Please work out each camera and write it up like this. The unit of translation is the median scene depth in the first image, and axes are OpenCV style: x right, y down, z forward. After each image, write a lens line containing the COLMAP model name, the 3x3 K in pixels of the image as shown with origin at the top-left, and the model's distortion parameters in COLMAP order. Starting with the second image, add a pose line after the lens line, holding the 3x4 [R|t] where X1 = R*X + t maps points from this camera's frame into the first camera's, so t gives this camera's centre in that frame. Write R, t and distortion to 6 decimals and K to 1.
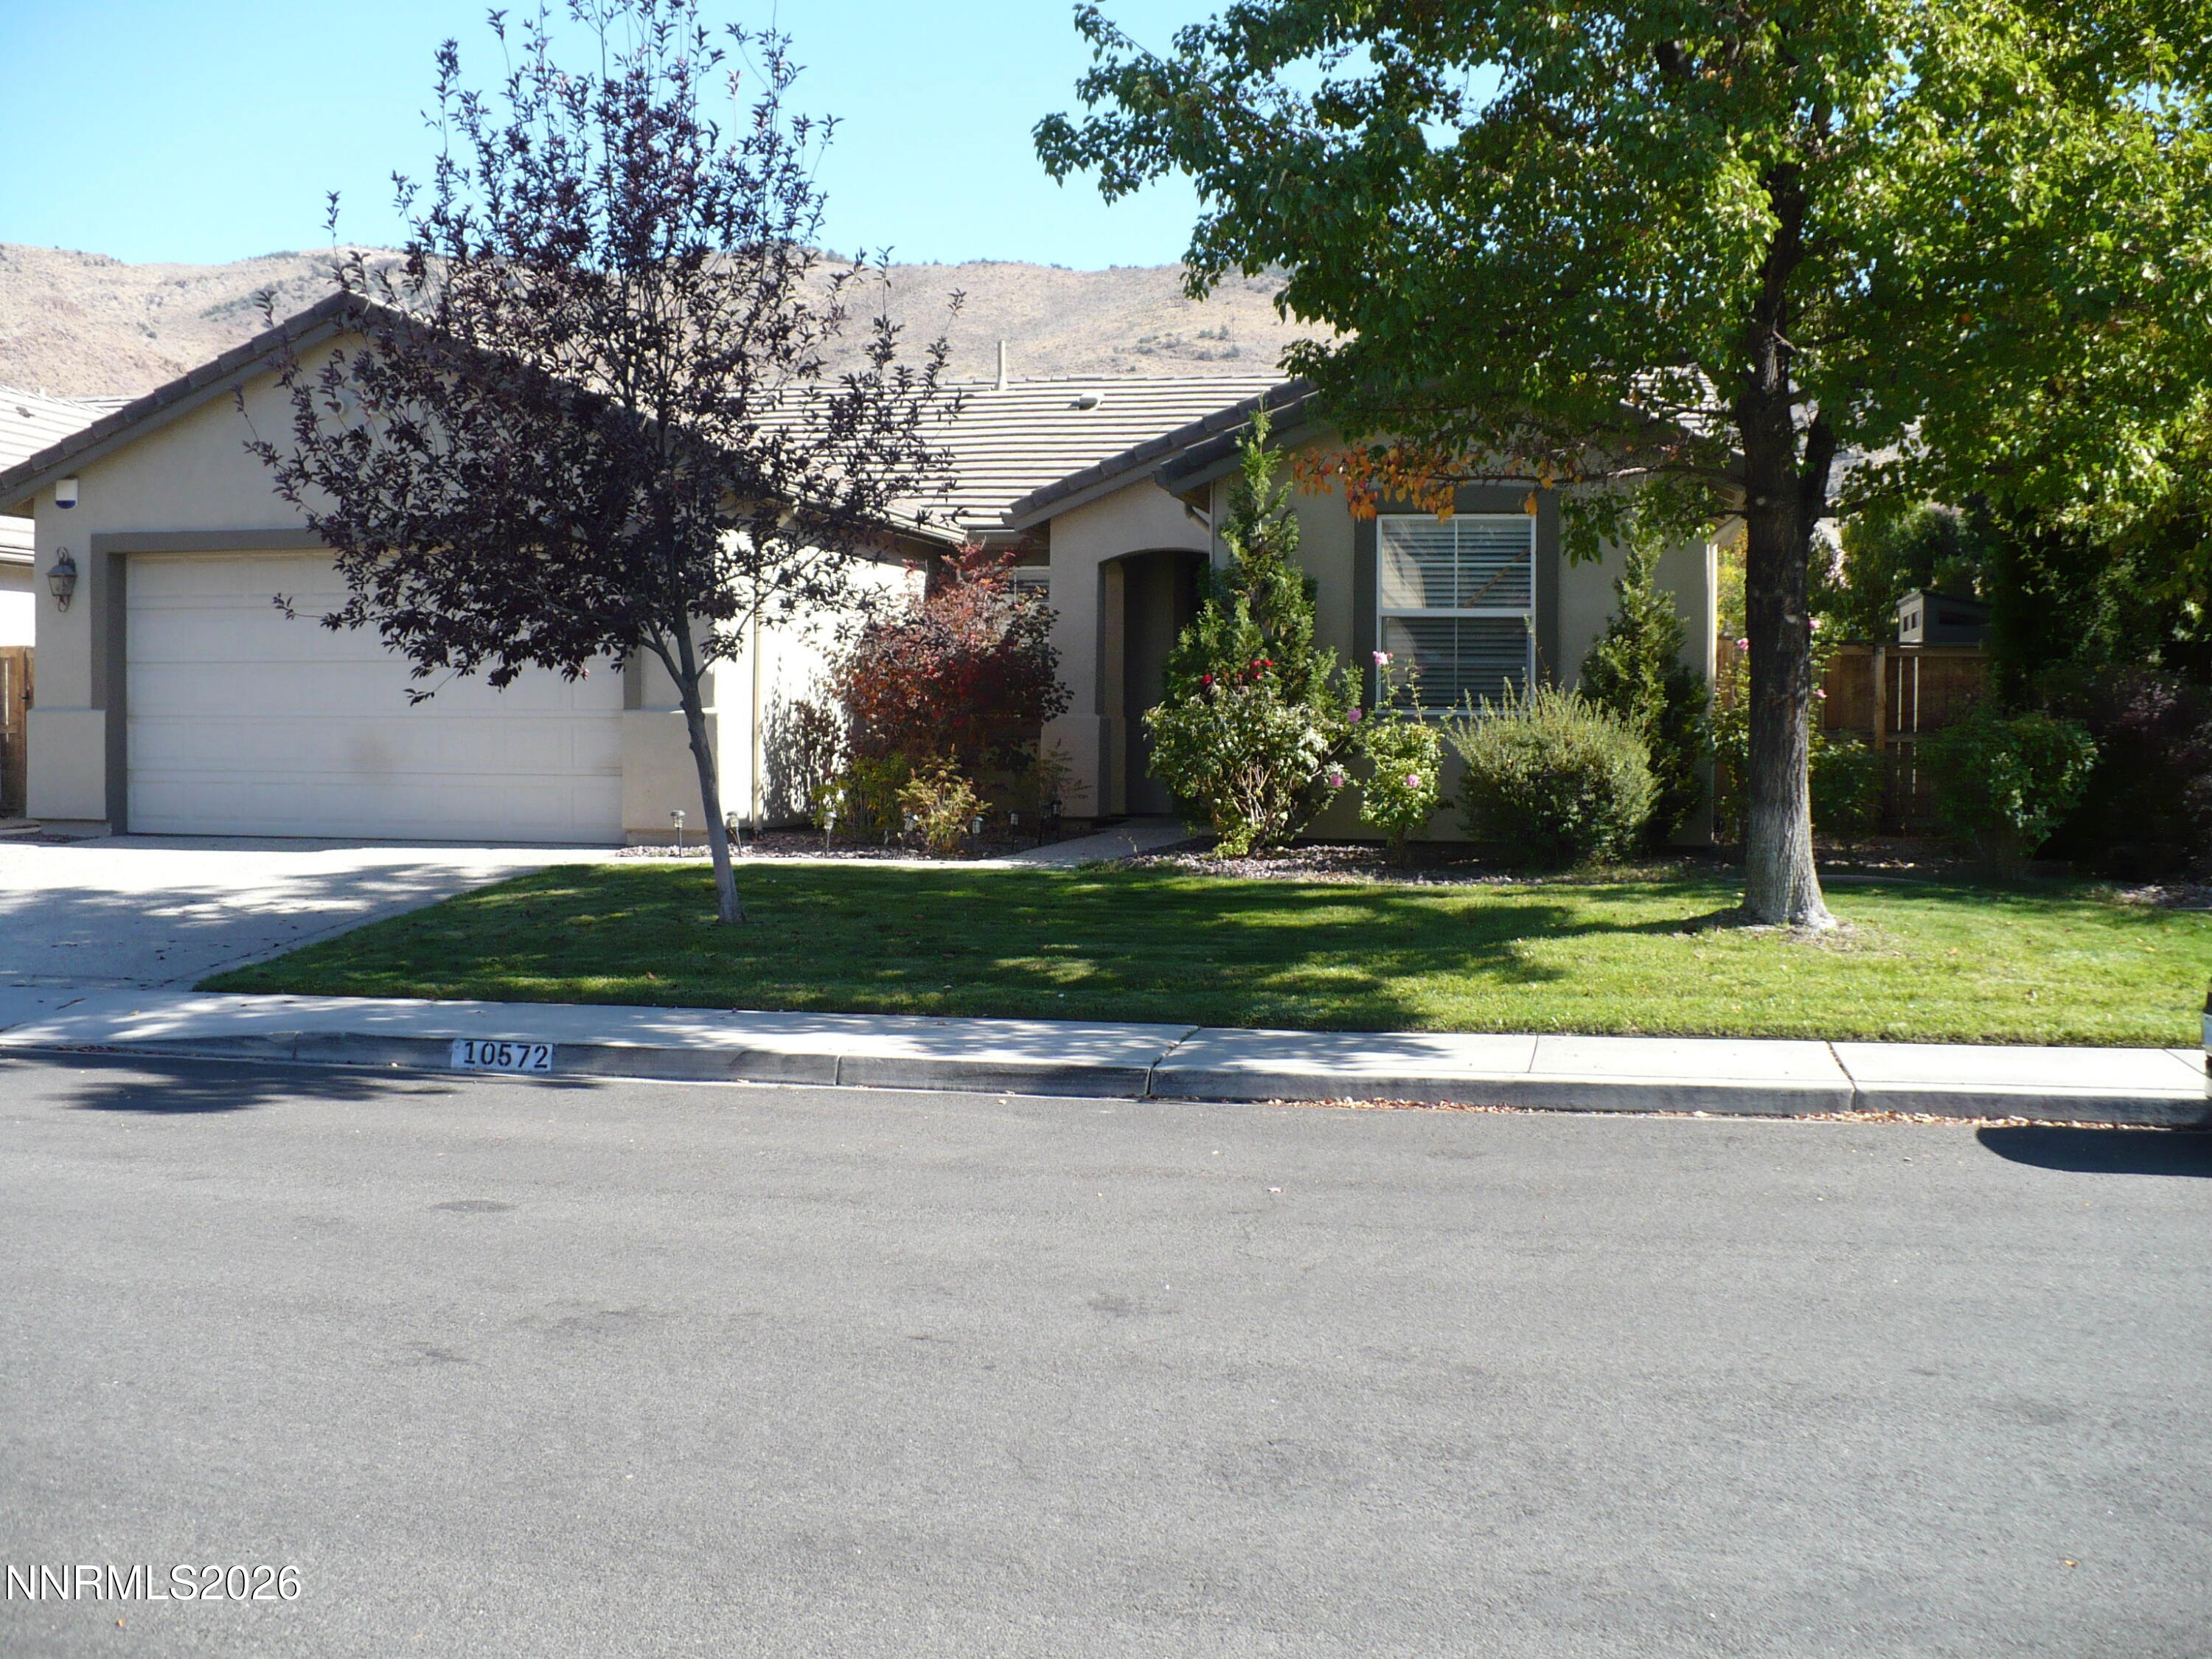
lens RADIAL K [[2470.3, 0, 1106.0], [0, 2470.3, 829.5], [0, 0, 1]] dist [-0.296819, 0.485926]
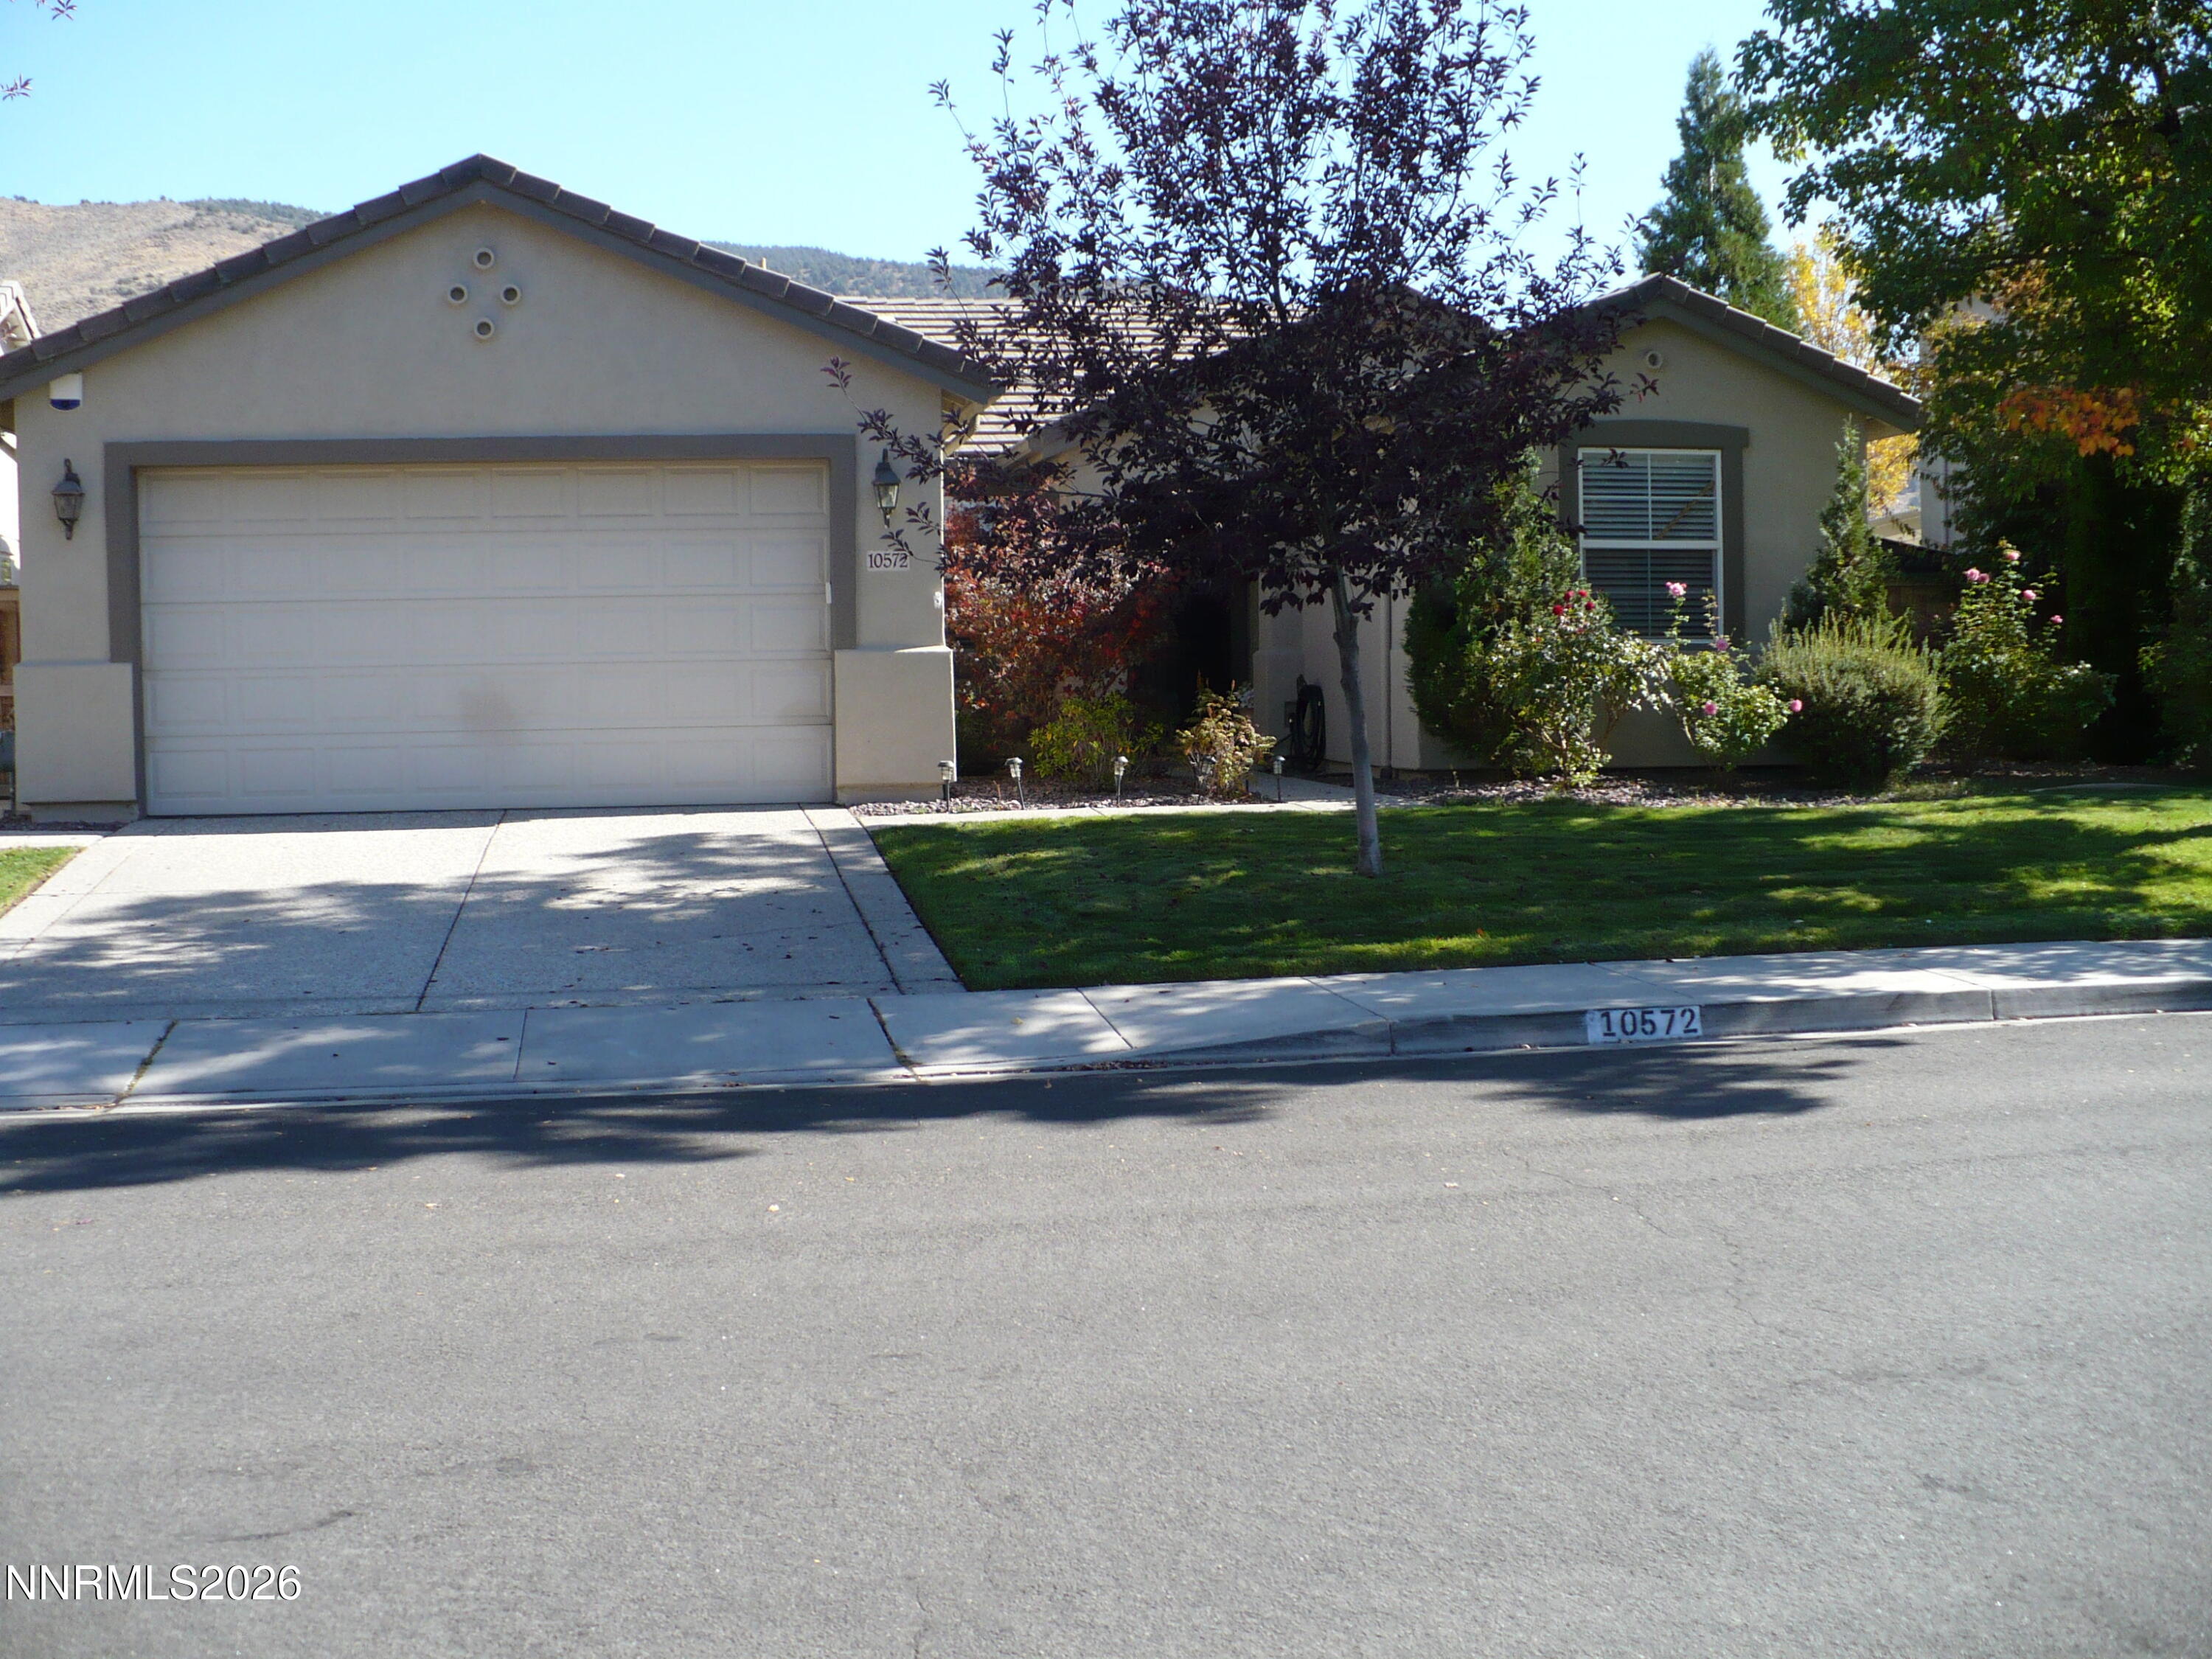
lens RADIAL K [[2470.3, 0, 1106.0], [0, 2470.3, 829.5], [0, 0, 1]] dist [-0.296819, 0.485926]
pose [[0.923252, -0.043532, 0.381721, -0.467723], [0.034682, 0.998947, 0.030036, -0.007741], [-0.382626, -0.014492, 0.923790, 0.146526]]
